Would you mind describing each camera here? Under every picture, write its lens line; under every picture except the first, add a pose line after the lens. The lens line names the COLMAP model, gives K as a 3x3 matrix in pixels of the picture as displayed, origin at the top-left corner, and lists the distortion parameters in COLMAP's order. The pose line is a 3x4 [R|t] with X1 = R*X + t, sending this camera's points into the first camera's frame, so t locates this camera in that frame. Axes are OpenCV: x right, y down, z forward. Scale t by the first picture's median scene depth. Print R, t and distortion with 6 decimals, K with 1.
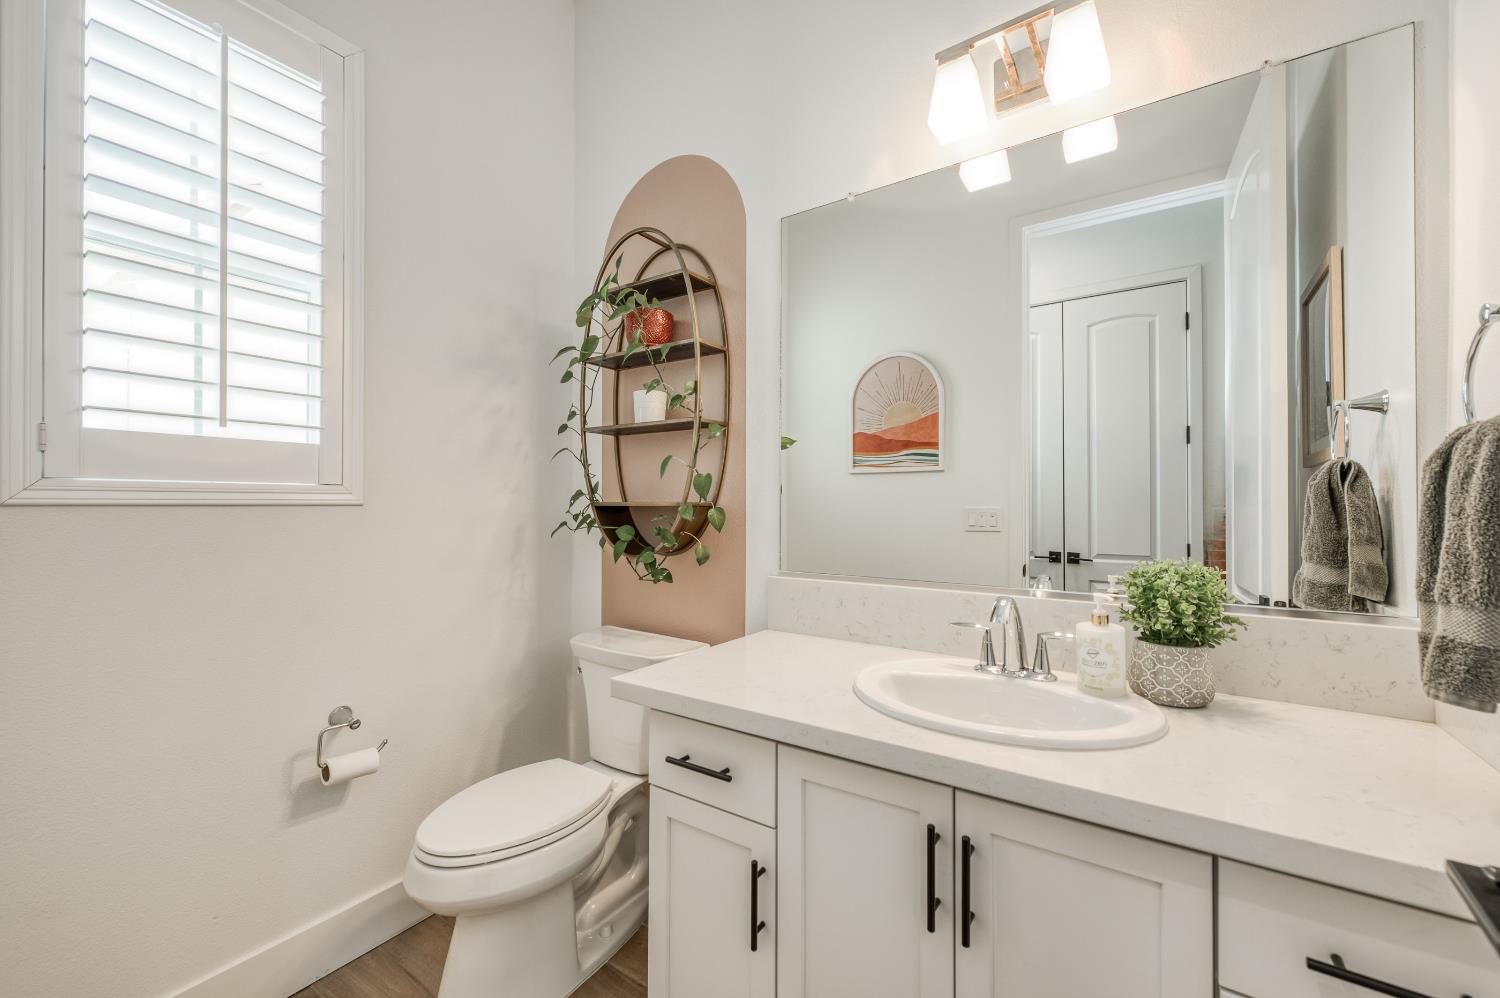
lens RADIAL K [[601.5, 0, 750.0], [0, 601.5, 499.0], [0, 0, 1]] dist [-0.001264, -0.000356]
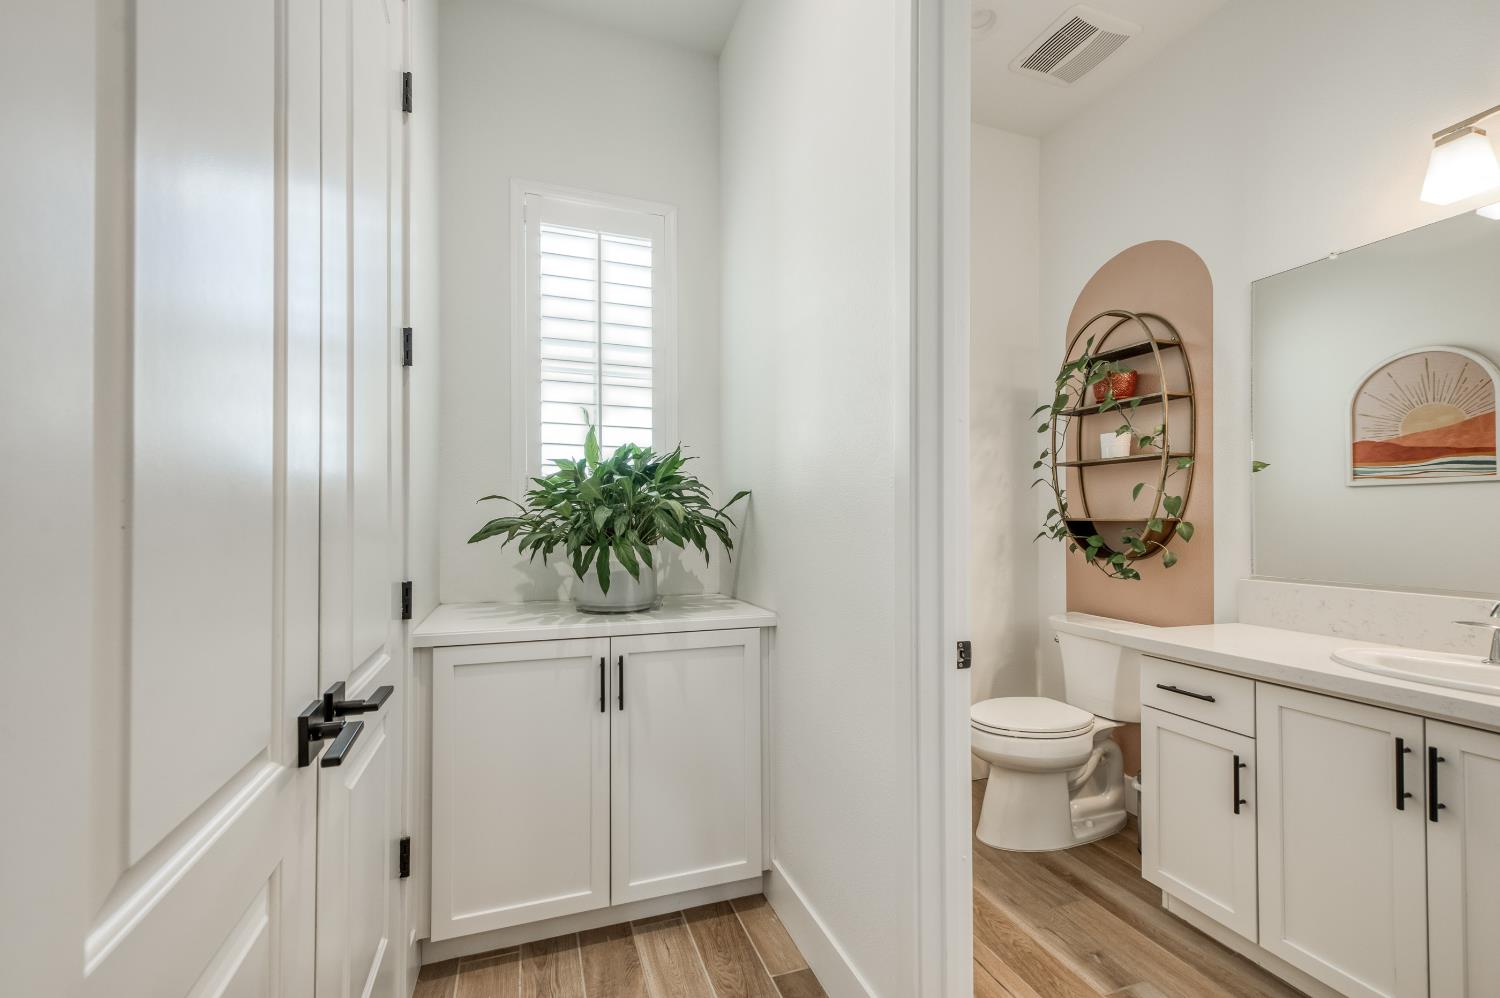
lens RADIAL K [[600.6, 0, 719.7], [0, 600.6, 514.1], [0, 0, 1]] dist [0.023993, -0.008848]
pose [[0.793058, -0.005524, -0.609121, -0.050119], [0.003926, 0.999984, -0.003956, -0.001469], [0.609133, 0.000746, 0.793067, -0.583016]]
